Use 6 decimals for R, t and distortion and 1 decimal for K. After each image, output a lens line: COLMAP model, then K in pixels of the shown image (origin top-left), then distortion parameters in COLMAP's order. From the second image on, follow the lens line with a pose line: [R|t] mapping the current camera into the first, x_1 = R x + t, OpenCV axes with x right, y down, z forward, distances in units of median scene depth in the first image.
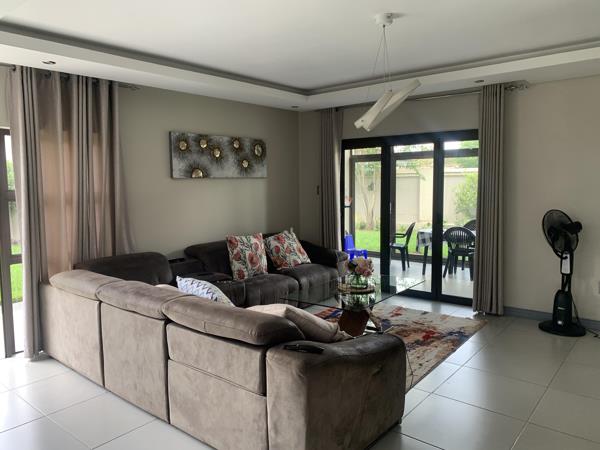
lens RADIAL K [[467.9, 0, 298.3], [0, 467.9, 221.9], [0, 0, 1]] dist [0.072384, -0.052893]
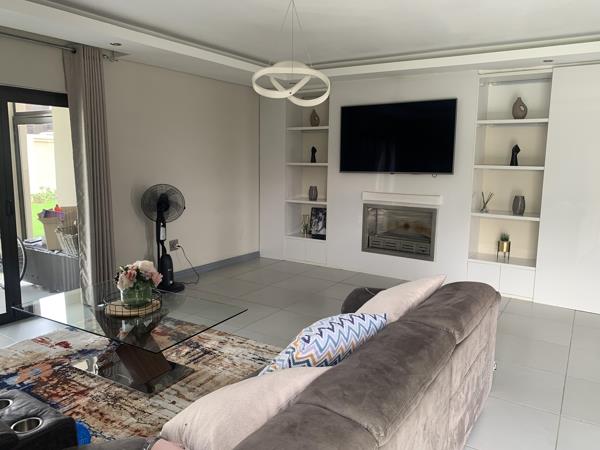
lens RADIAL K [[467.9, 0, 298.3], [0, 467.9, 221.9], [0, 0, 1]] dist [0.072384, -0.052893]
pose [[-0.120088, -0.132246, 0.983916, -0.528975], [0.081558, 0.986424, 0.142537, -0.060992], [-0.989408, 0.097363, -0.107672, 0.715792]]
